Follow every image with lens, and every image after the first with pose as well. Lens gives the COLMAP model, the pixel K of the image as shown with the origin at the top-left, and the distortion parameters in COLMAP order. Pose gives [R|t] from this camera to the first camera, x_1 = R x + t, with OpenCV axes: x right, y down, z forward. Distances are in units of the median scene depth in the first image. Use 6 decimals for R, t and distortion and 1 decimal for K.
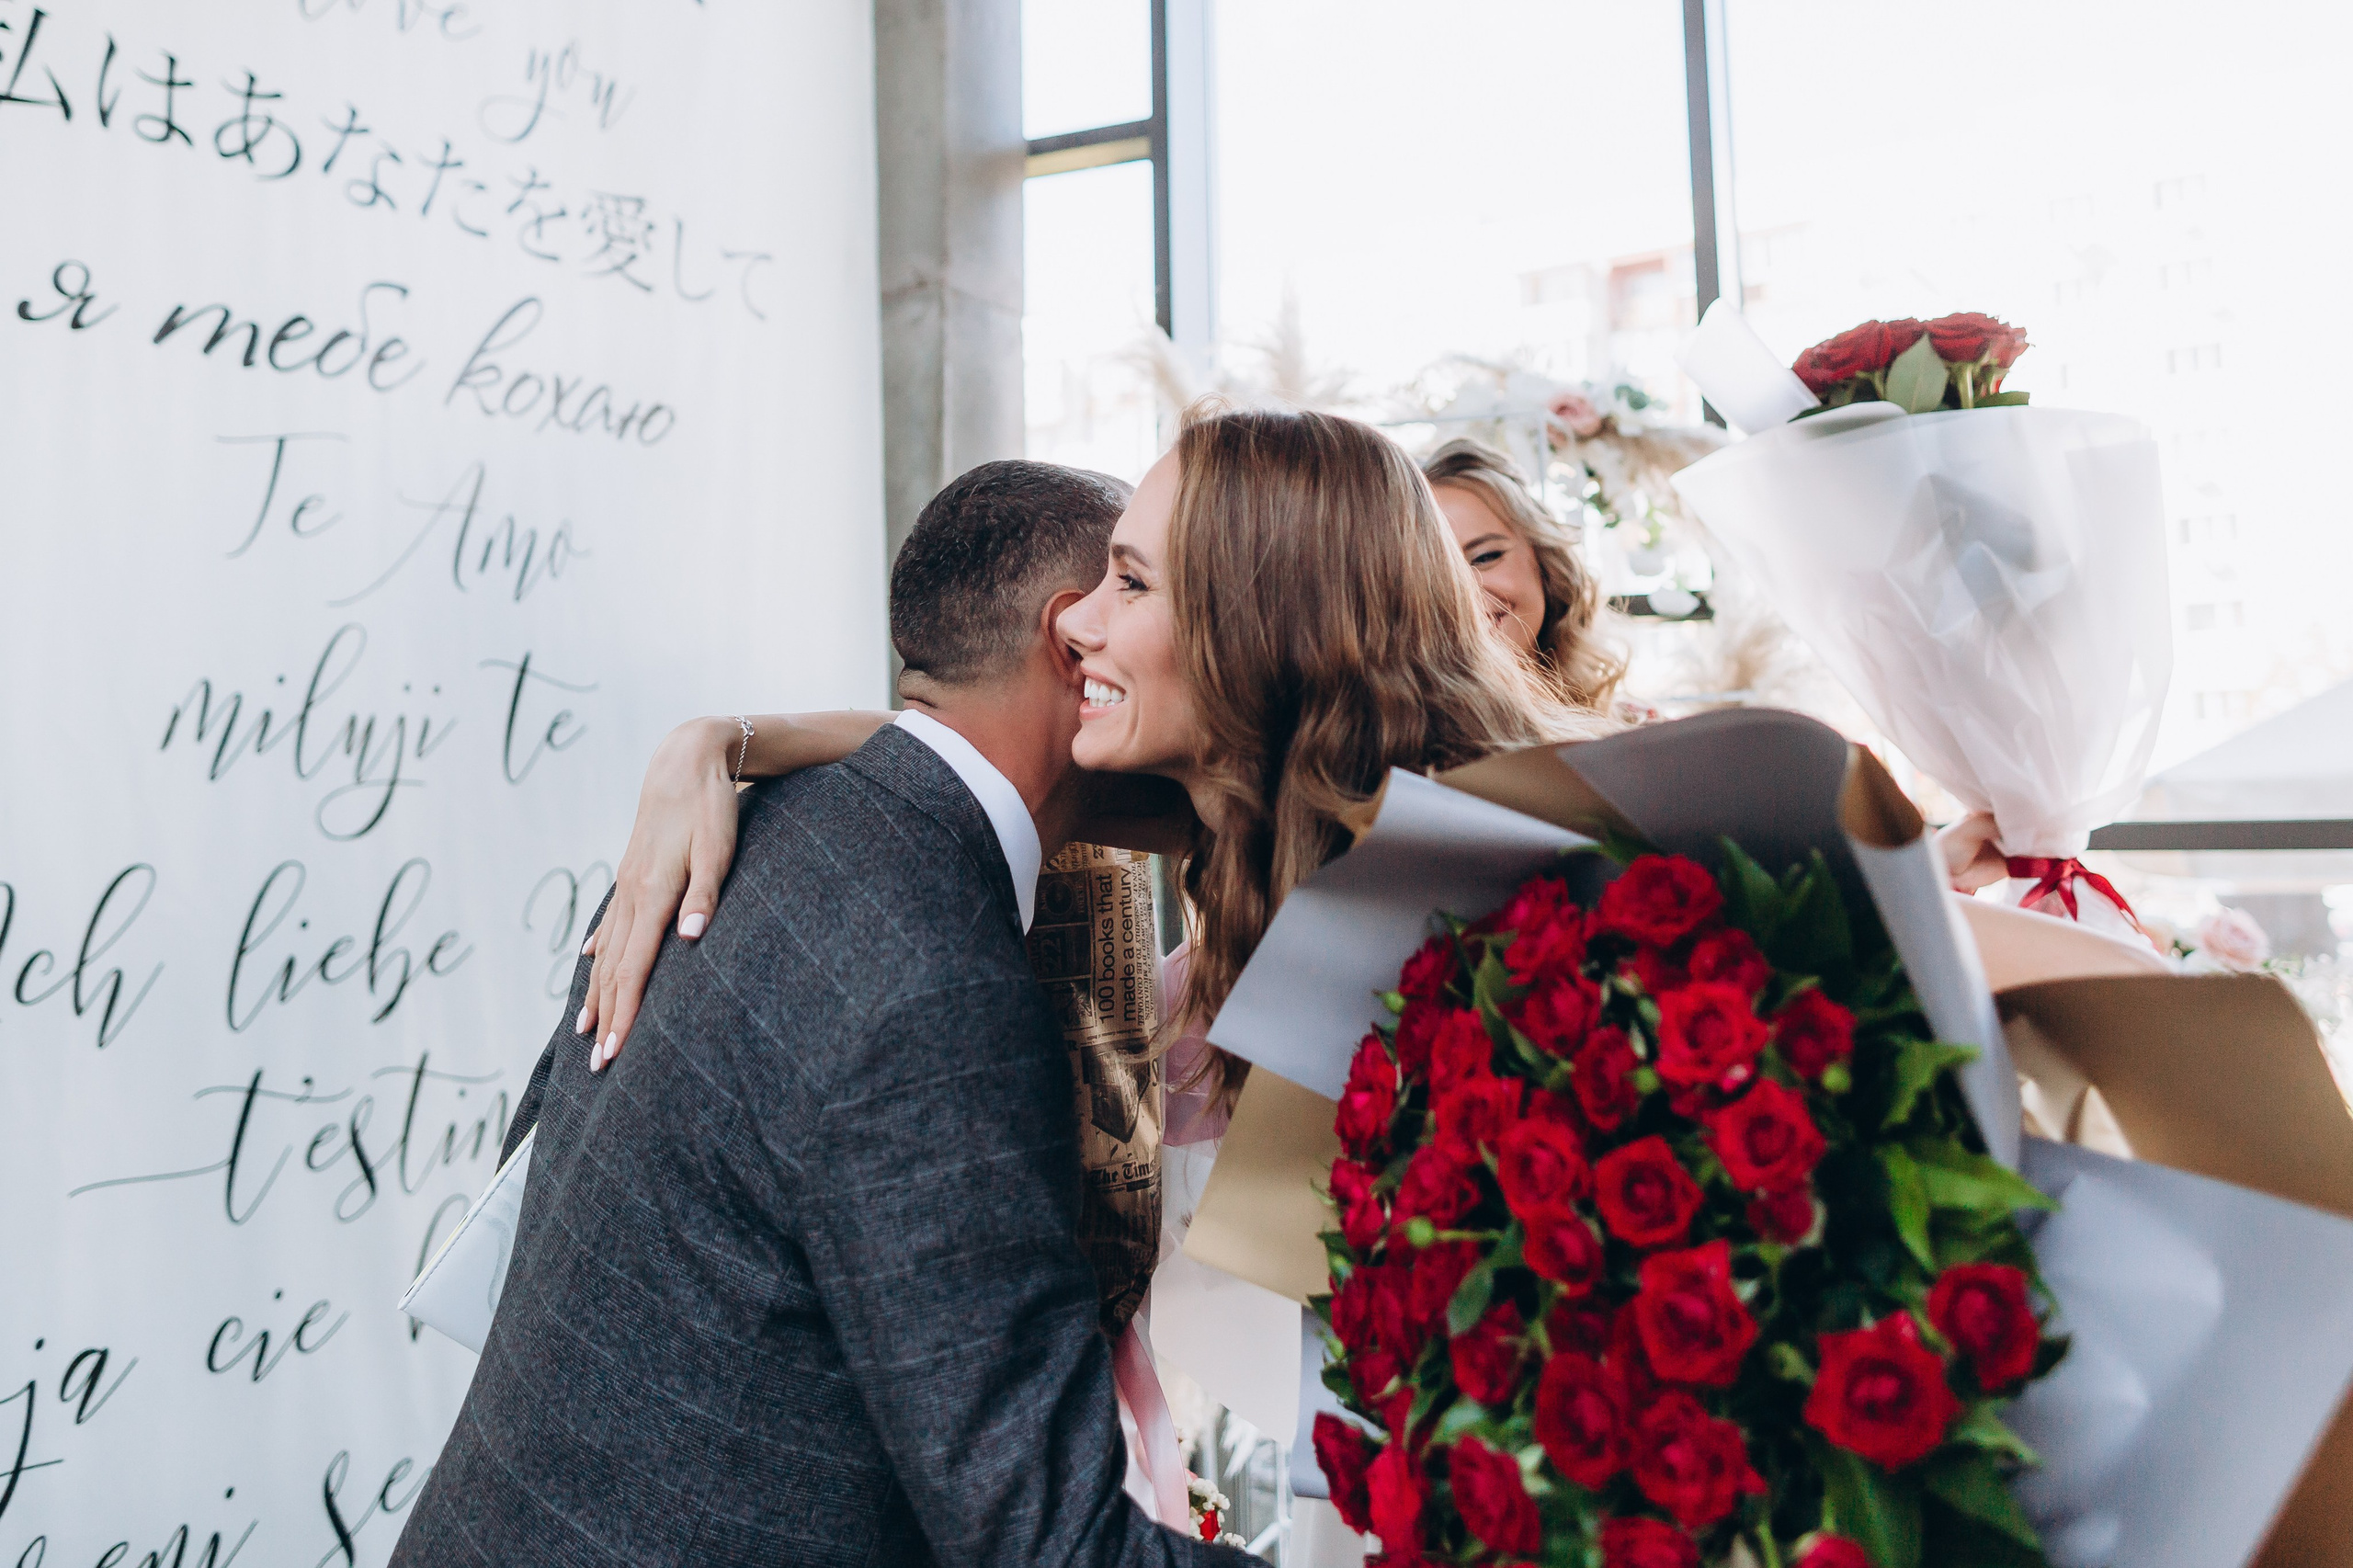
lens RADIAL K [[2041.7, 0, 1173.6], [0, 2041.7, 554.2], [0, 0, 1]] dist [0.015493, -0.005649]
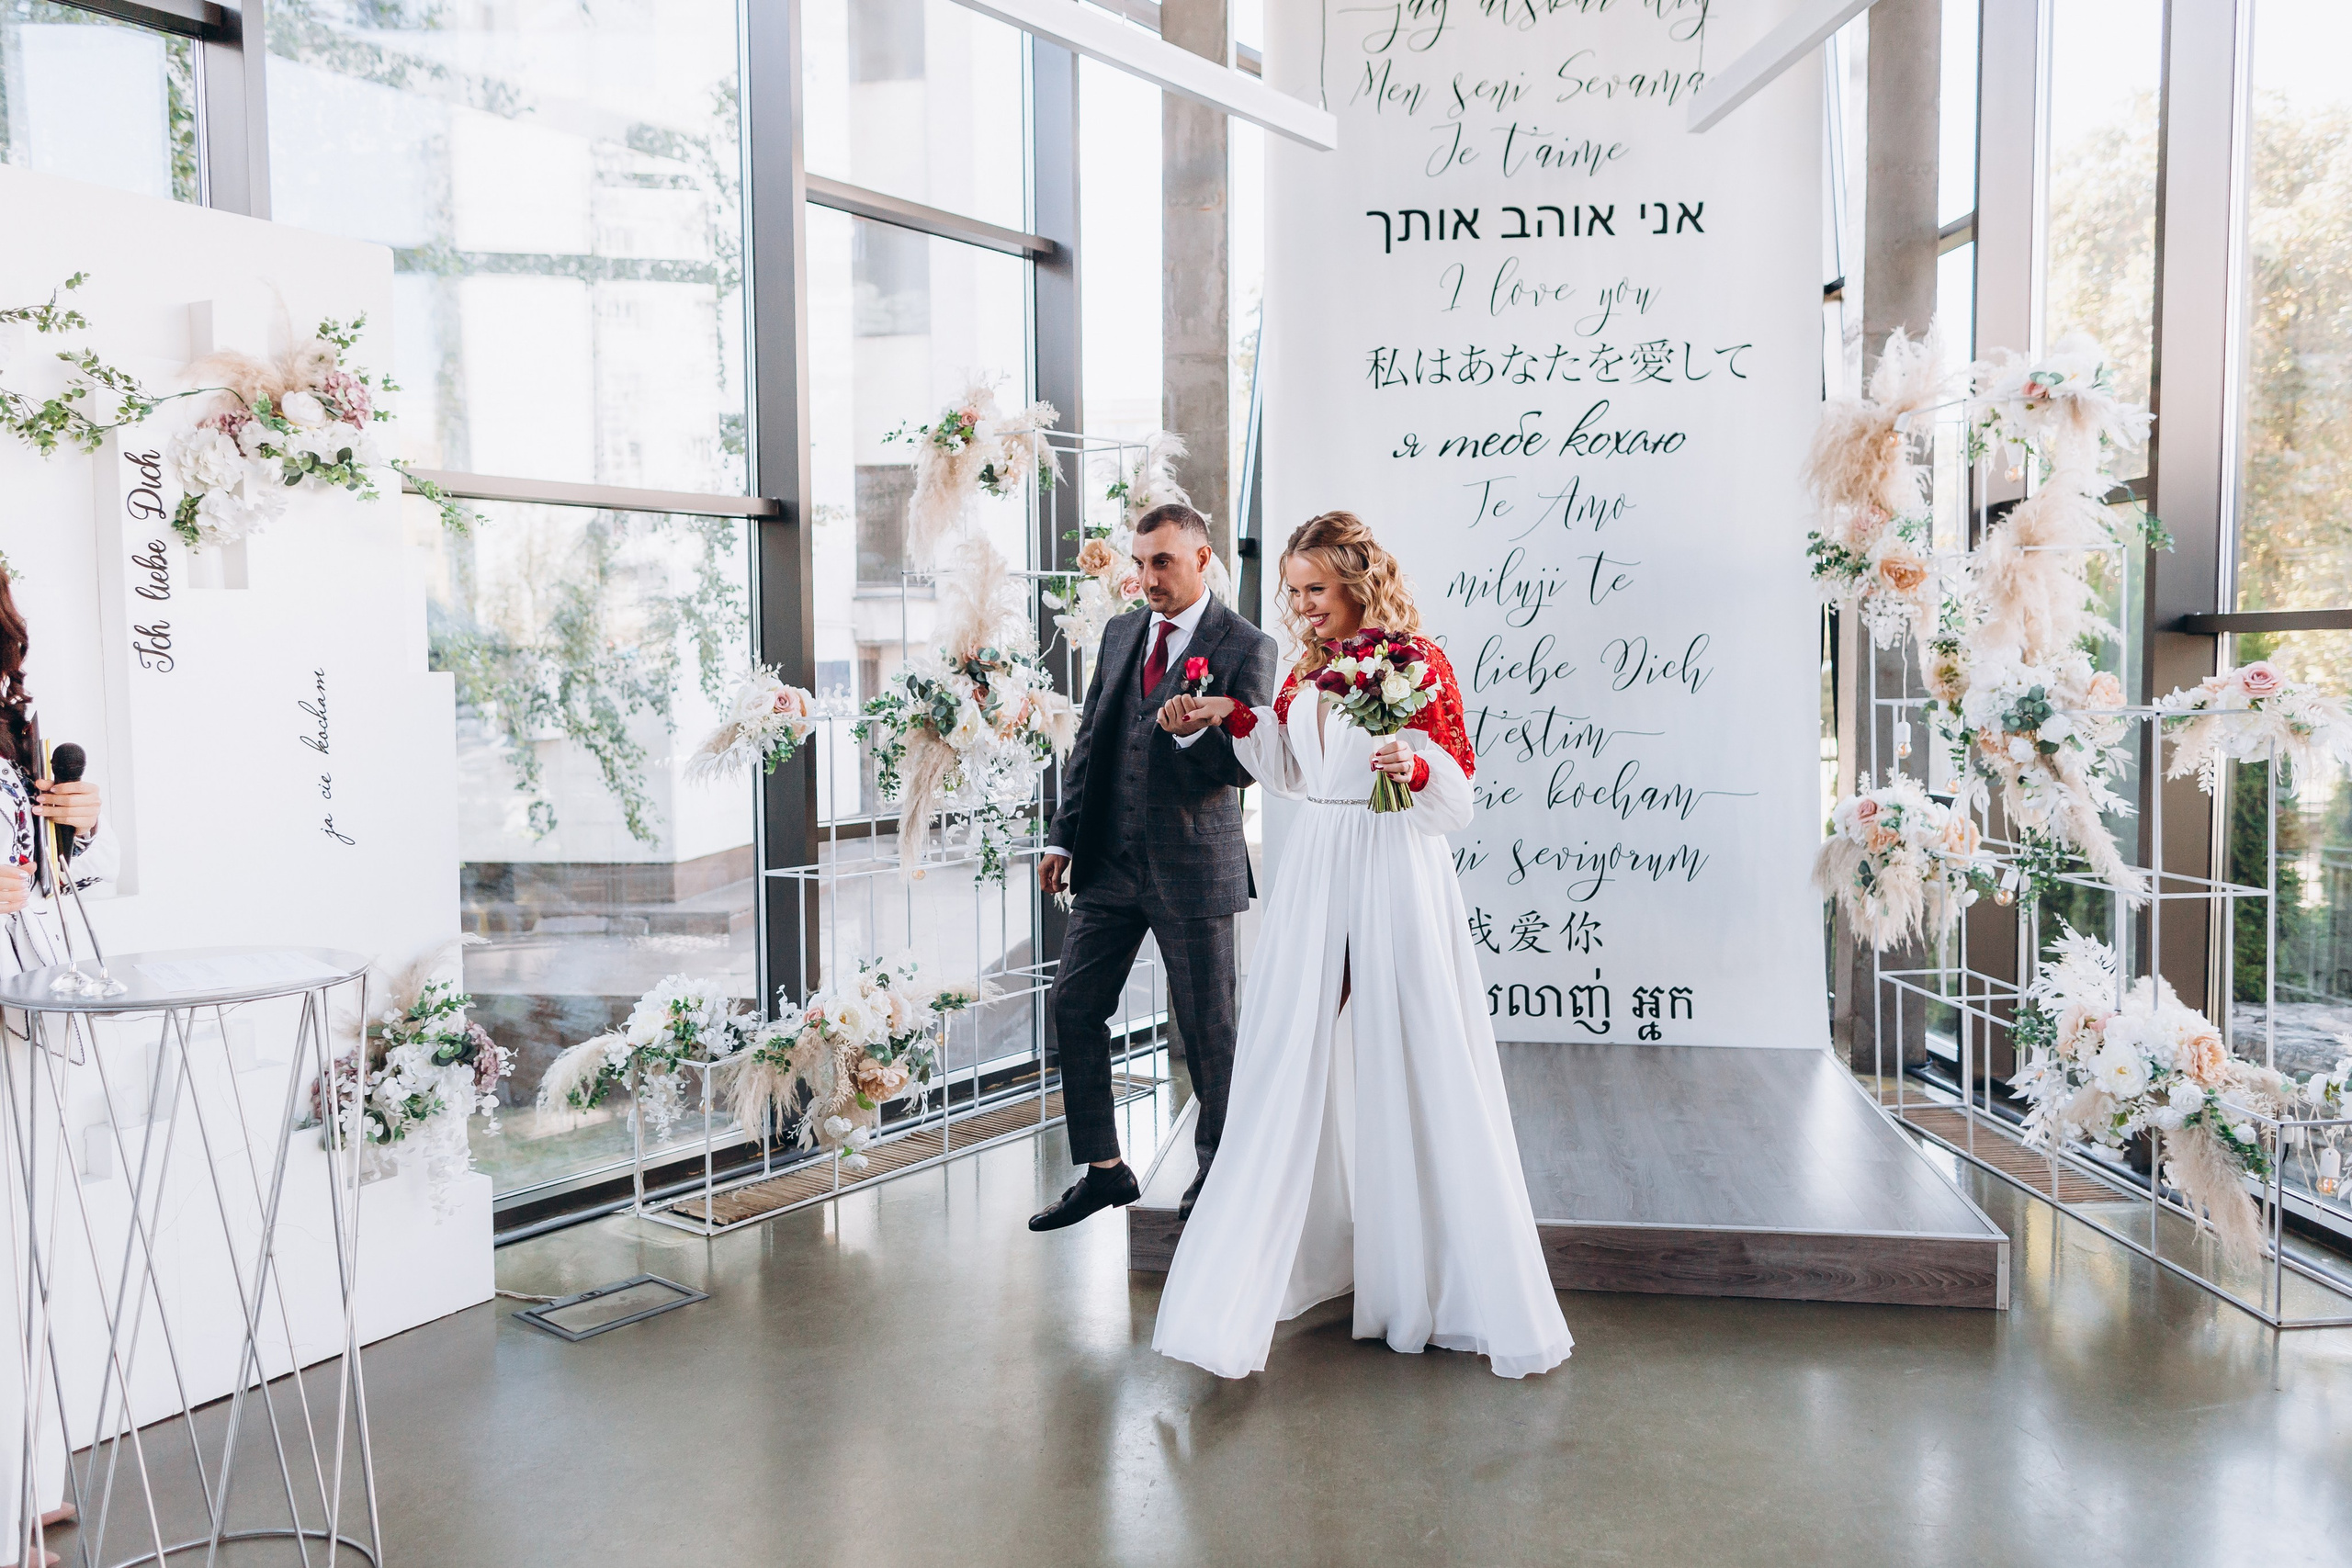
lens RADIAL K [[1813.7, 0, 1174.6], [0, 1813.7, 772.4], [0, 0, 1]] dist [0.018615, -0.005163]
pose [[0.474530, 0.065911, -0.877768, 1.320687], [0.121969, 0.982650, 0.139724, -0.056298], [0.871748, -0.173363, 0.458258, -0.472559]]
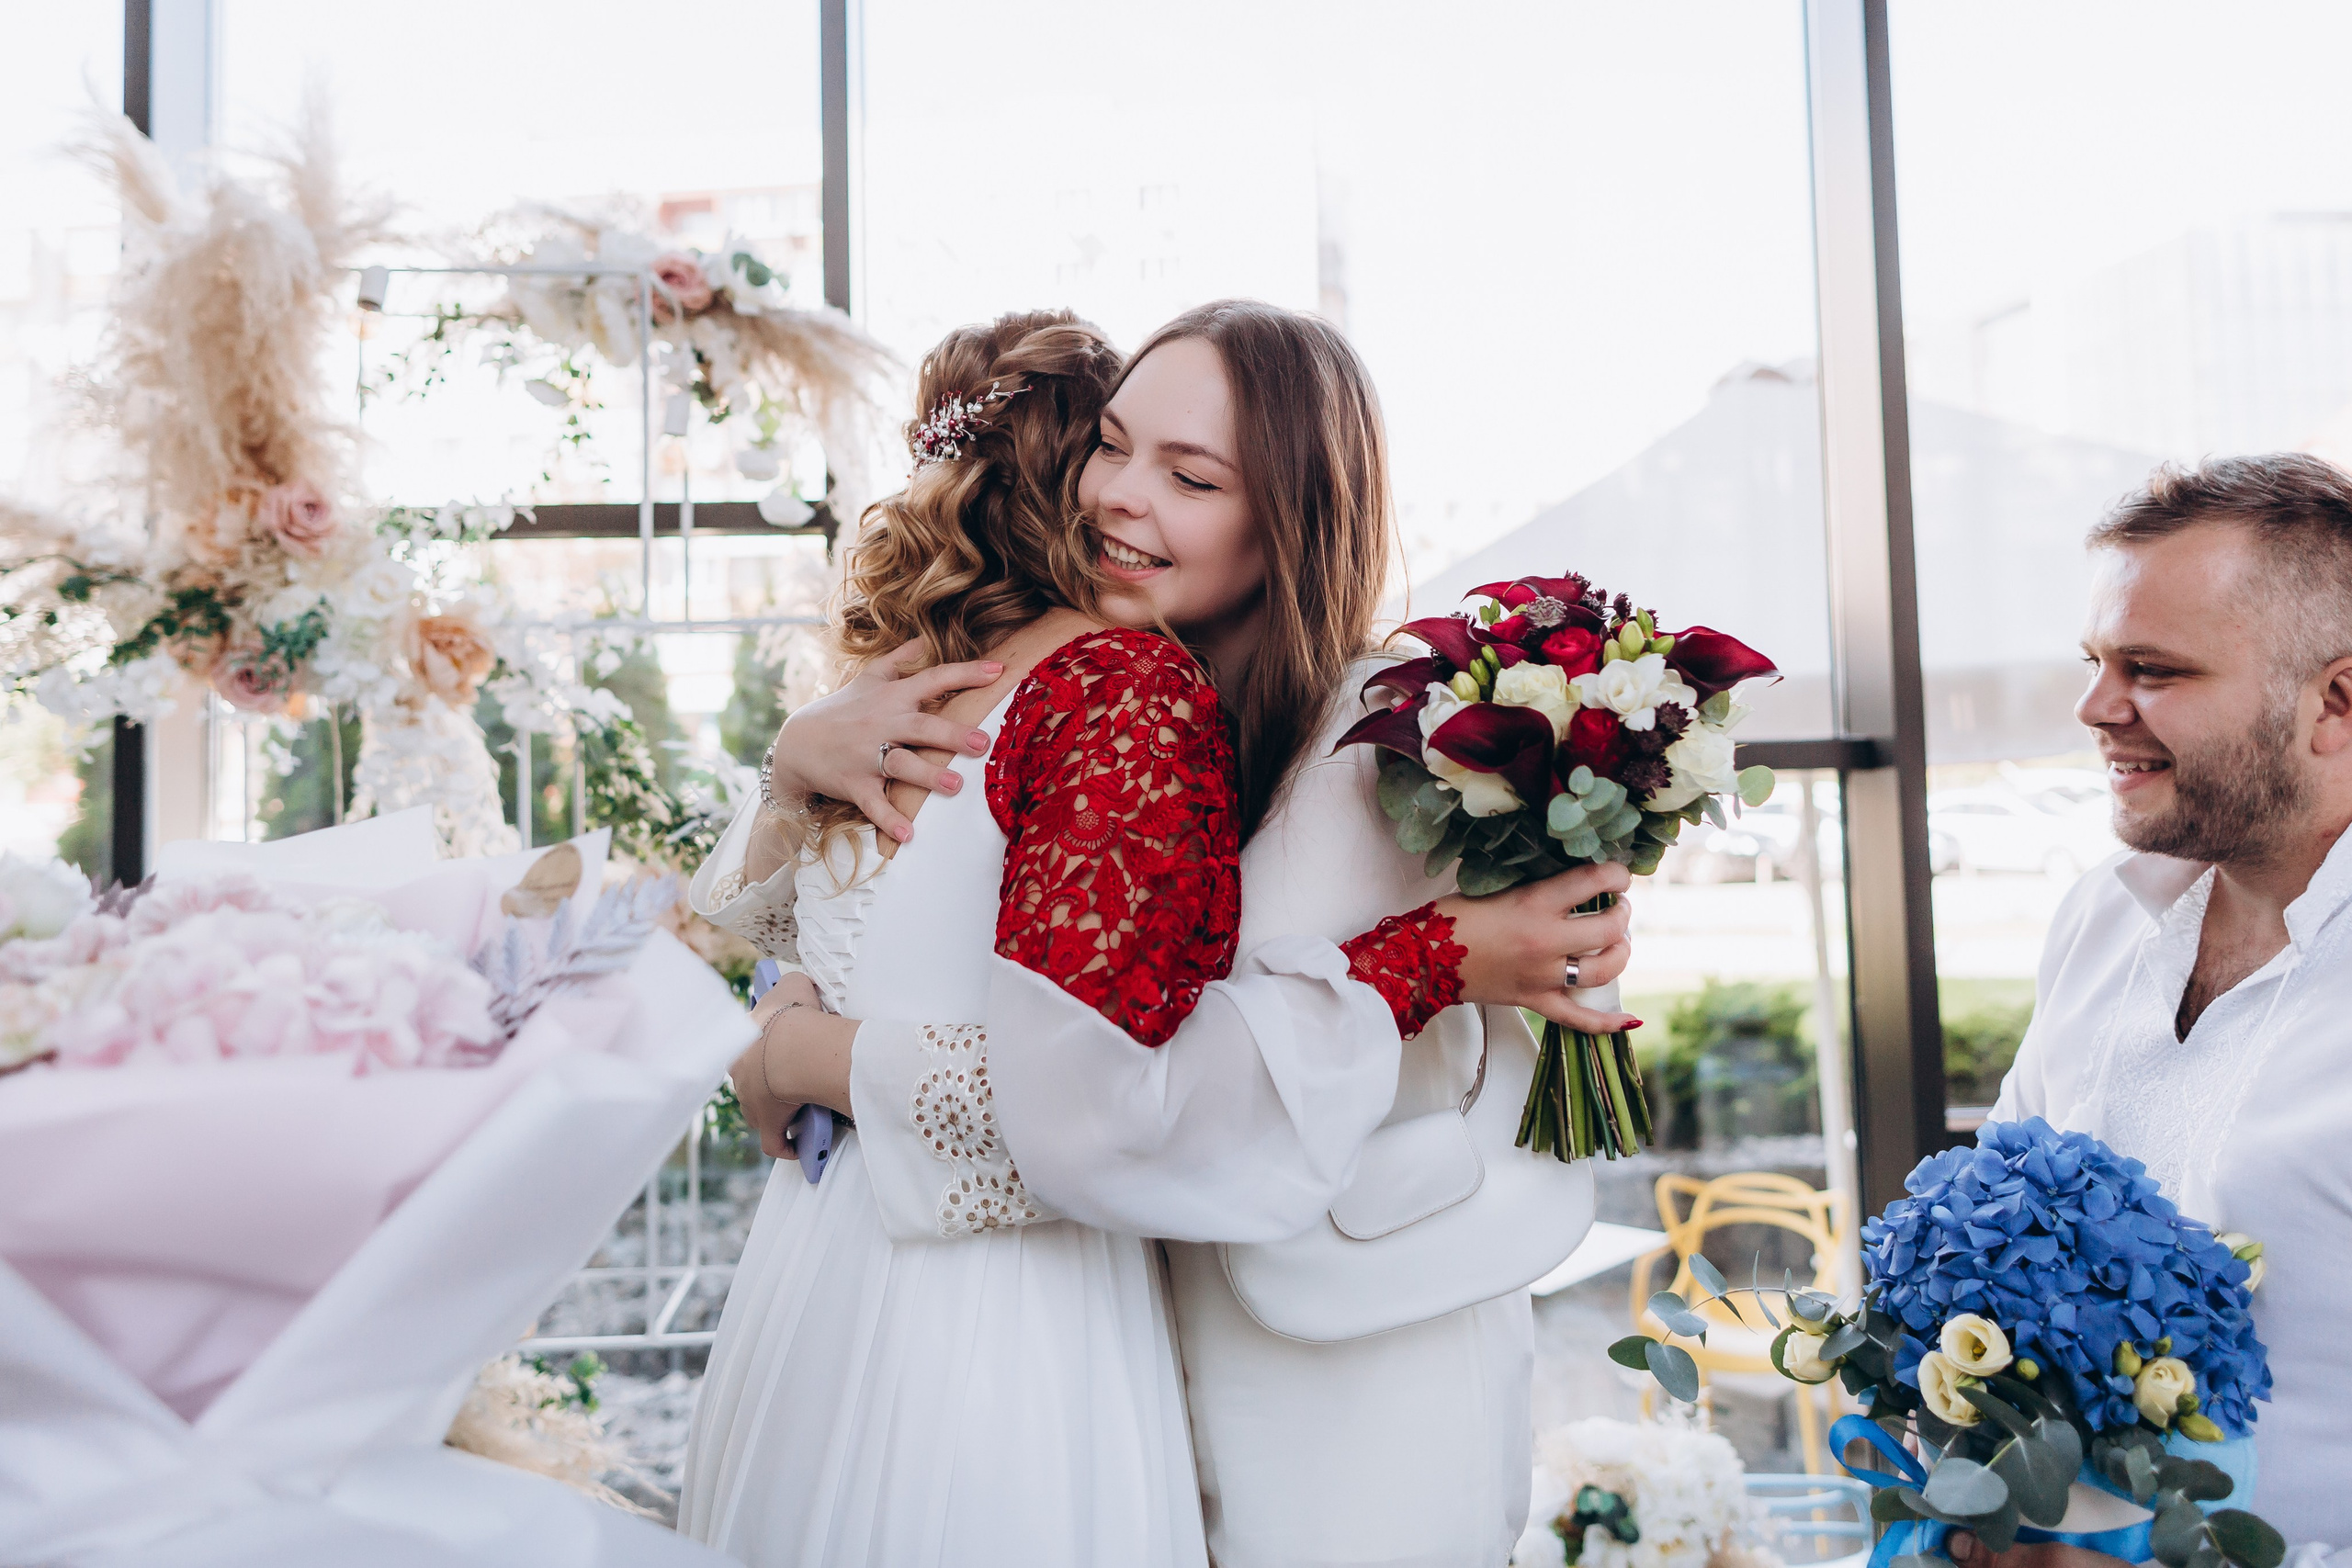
lens RADIAL K [[1903.5, 0, 1169.7], [0, 1903.5, 613.7], [0, 0, 1]] dist [0.021979, -0.007325]
pose [[0.887166, 0.024691, 0.460790, 0.014146], [-0.055768, 0.996985, 0.053947, 0.014424], [-0.458069, -0.073557, 0.885868, 0.196787]]
